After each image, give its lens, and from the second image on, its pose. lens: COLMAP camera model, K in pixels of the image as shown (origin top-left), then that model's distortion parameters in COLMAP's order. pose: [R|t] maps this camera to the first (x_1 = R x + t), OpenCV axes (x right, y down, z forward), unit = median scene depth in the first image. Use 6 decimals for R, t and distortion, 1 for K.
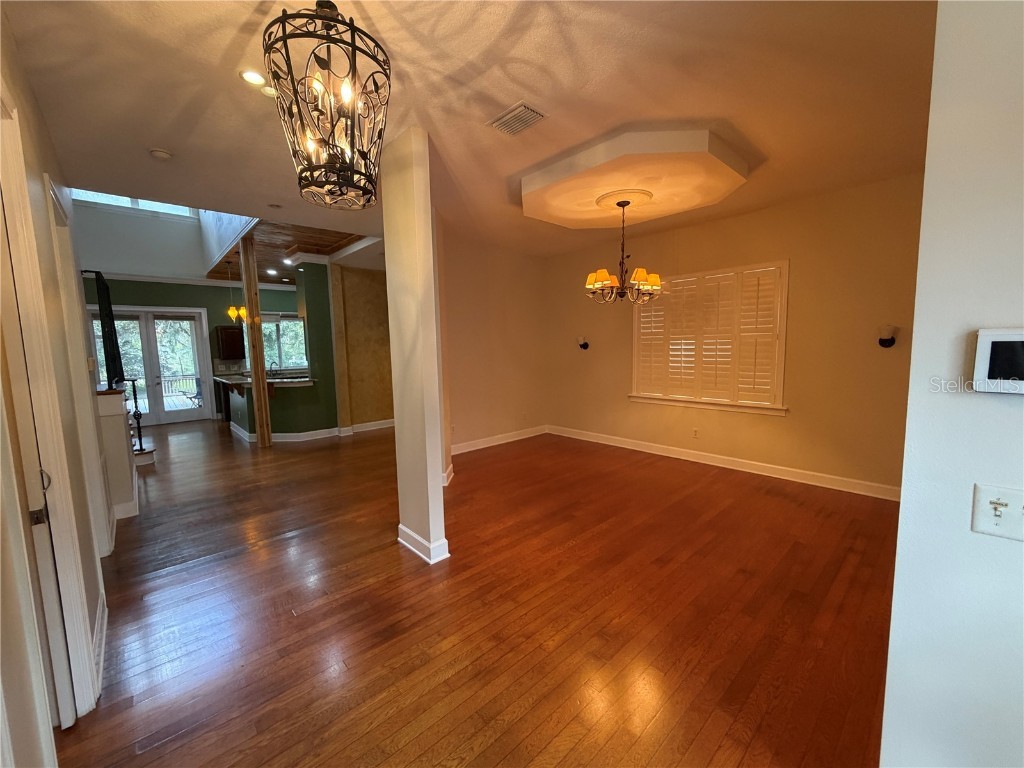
lens RADIAL K [[407.8, 0, 516.5], [0, 407.8, 384.8], [0, 0, 1]] dist [-0.002714, -0.000481]
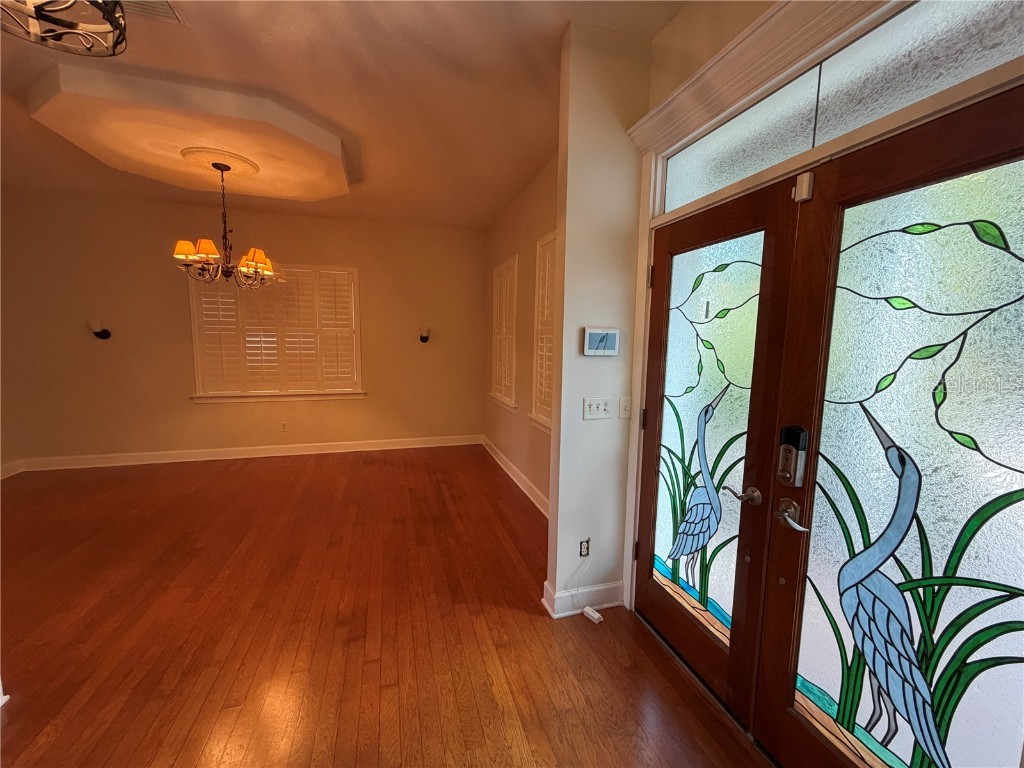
lens RADIAL K [[407.8, 0, 507.8], [0, 407.8, 385.3], [0, 0, 1]] dist [-0.002714, -0.000481]
pose [[0.437146, -0.072001, 0.896504, -0.274110], [0.067530, 0.996604, 0.047112, 0.011462], [-0.896852, 0.039946, 0.440524, 0.106328]]
